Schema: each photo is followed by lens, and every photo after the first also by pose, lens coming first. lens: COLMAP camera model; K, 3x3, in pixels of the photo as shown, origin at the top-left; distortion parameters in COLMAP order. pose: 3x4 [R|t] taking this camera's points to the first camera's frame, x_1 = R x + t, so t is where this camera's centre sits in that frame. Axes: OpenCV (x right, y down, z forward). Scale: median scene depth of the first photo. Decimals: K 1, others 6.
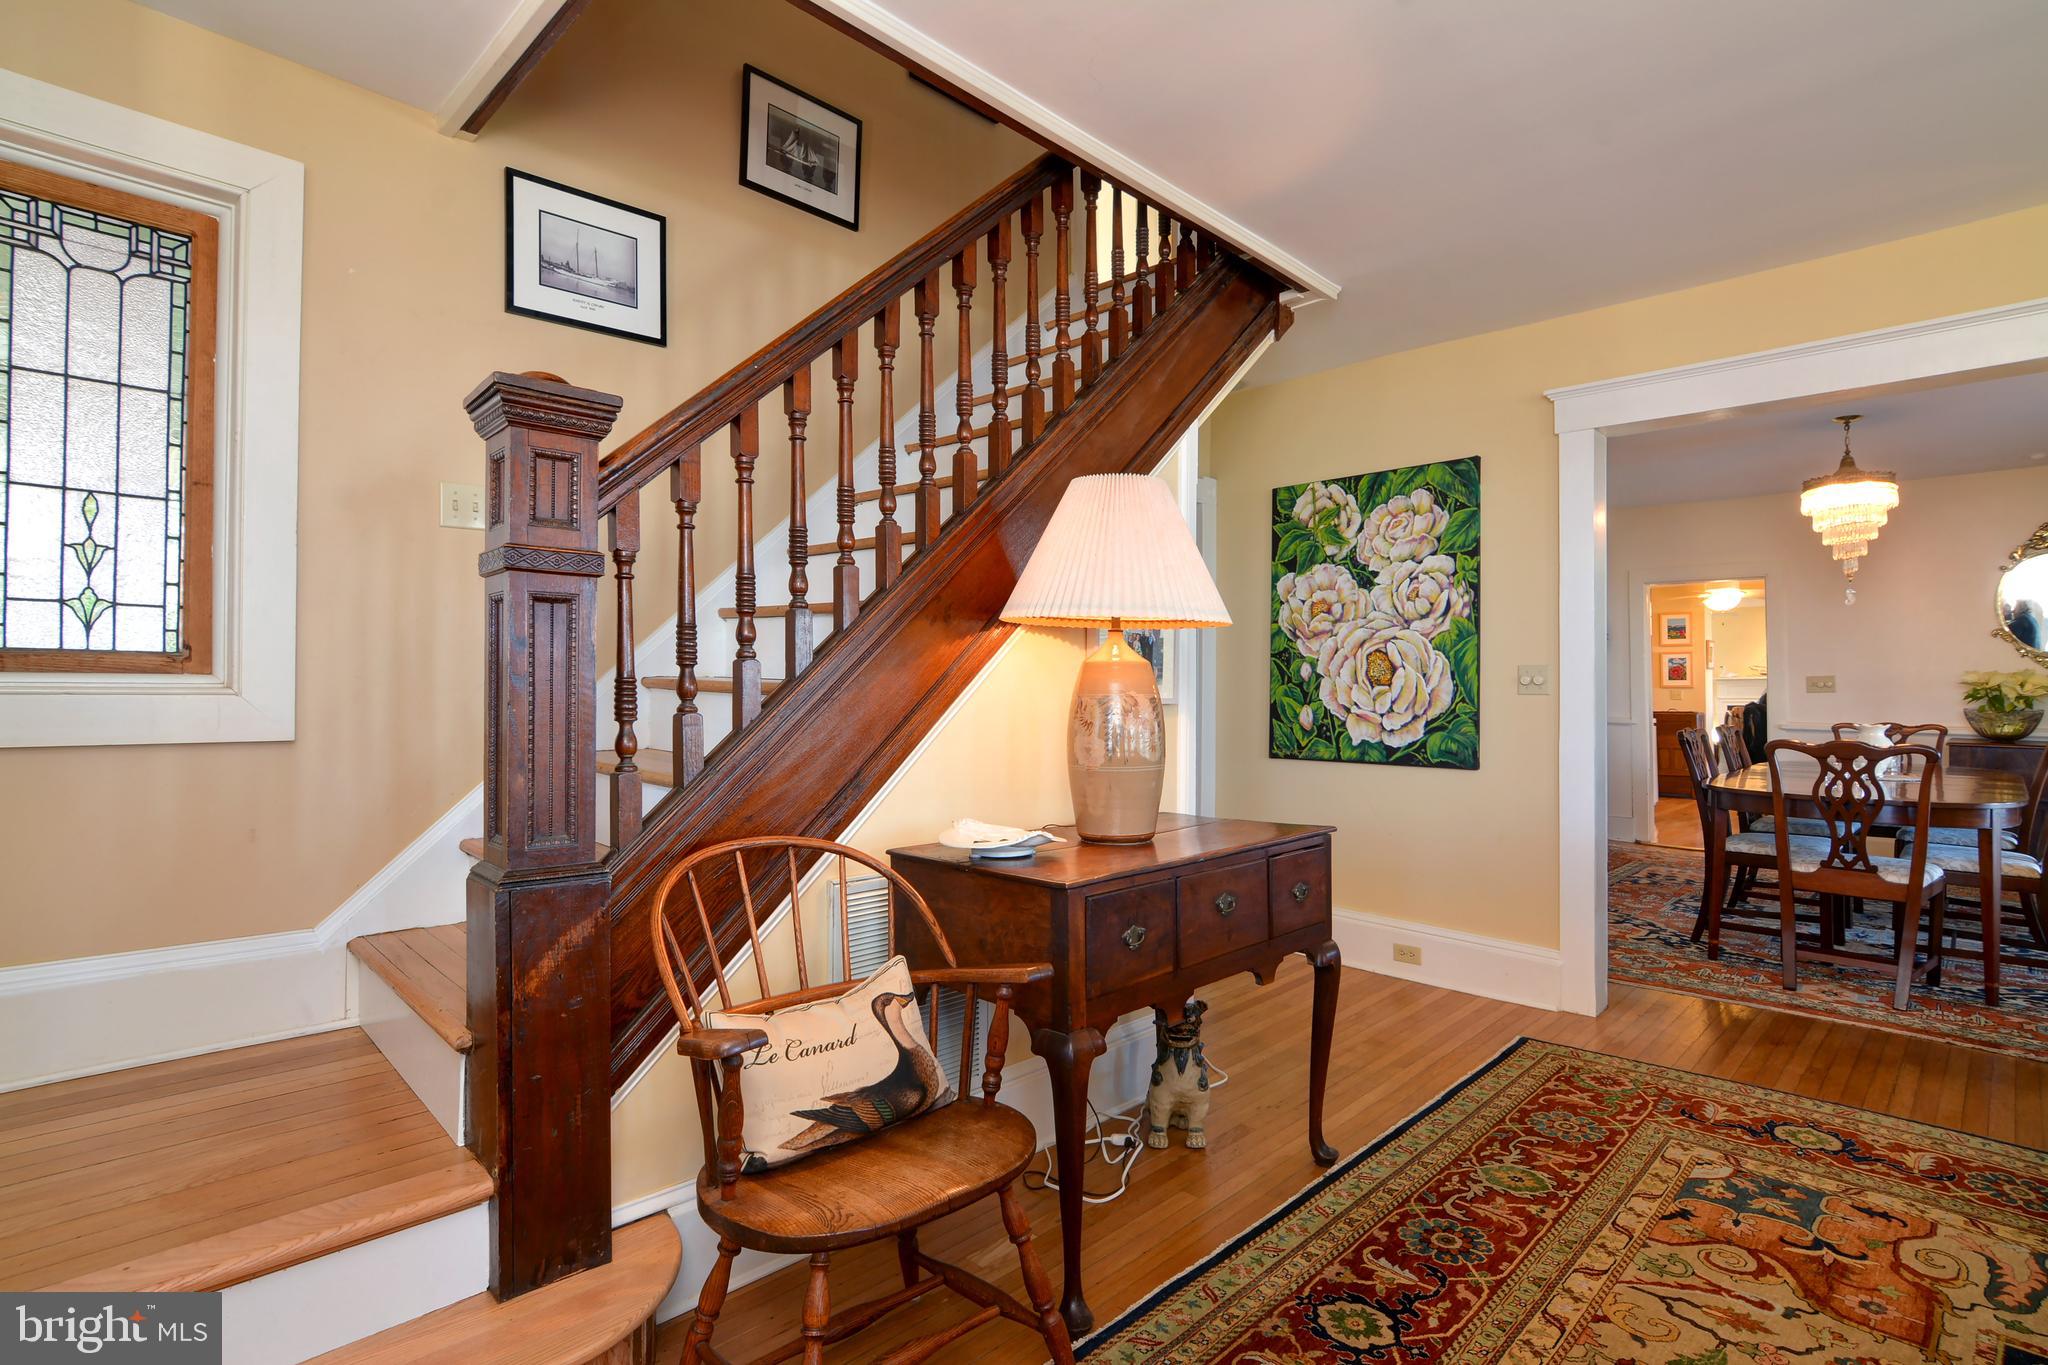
lens RADIAL K [[1002.2, 0, 1058.0], [0, 1002.2, 705.7], [0, 0, 1]] dist [-0.024620, 0.008633]
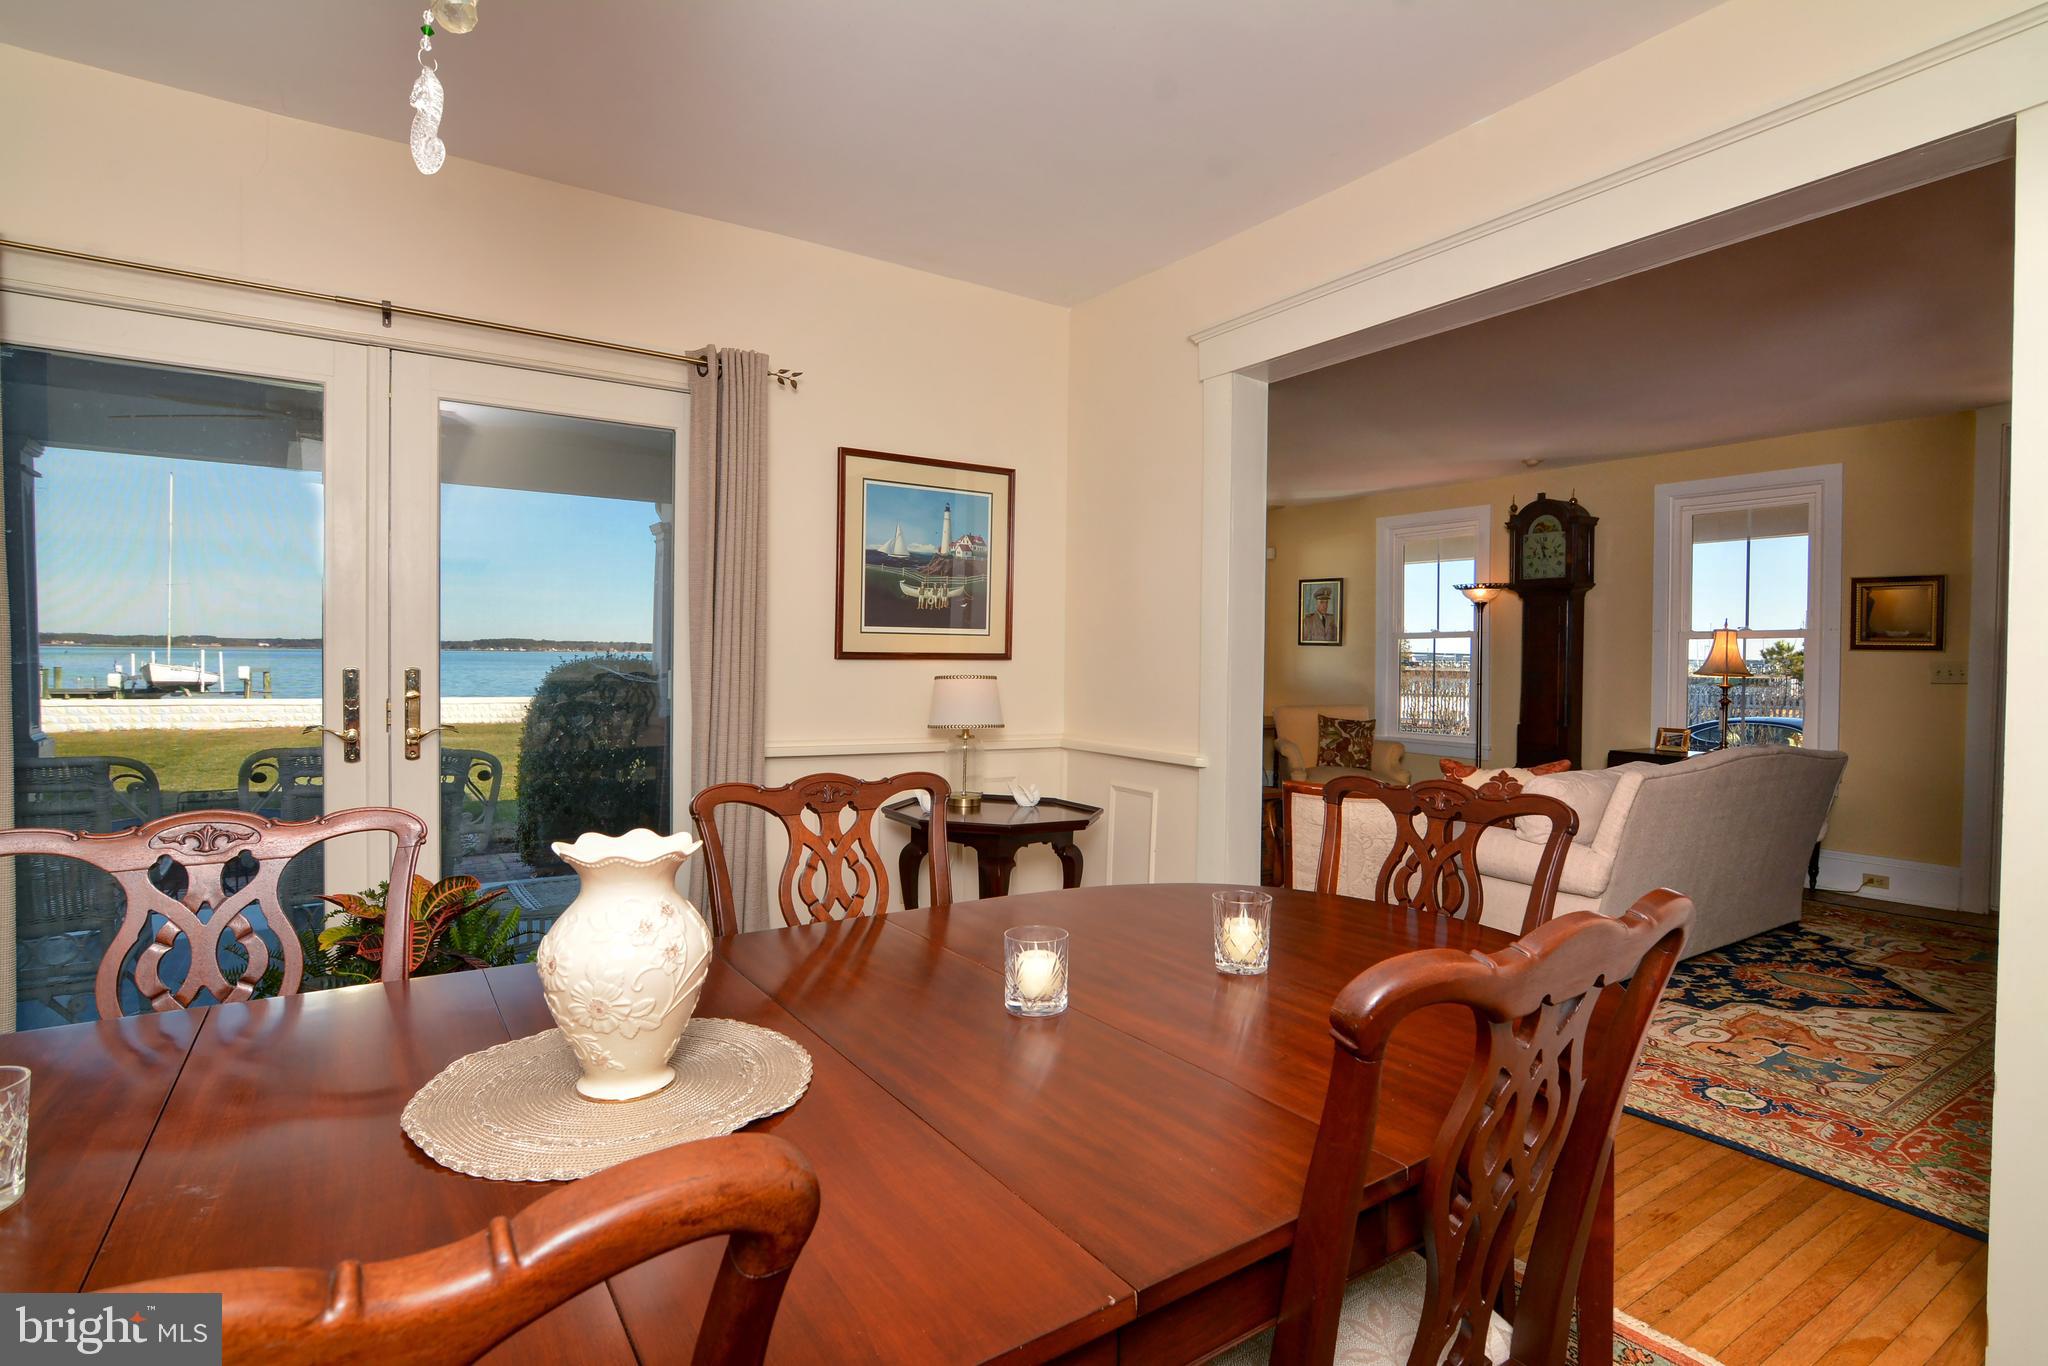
lens RADIAL K [[1002.2, 0, 1017.2], [0, 1002.2, 669.8], [0, 0, 1]] dist [-0.024620, 0.008633]
pose [[-0.975052, -0.017705, 0.221267, 0.869421], [-0.013474, 0.999697, 0.020615, -0.033100], [-0.221565, 0.017120, -0.974995, 1.496107]]
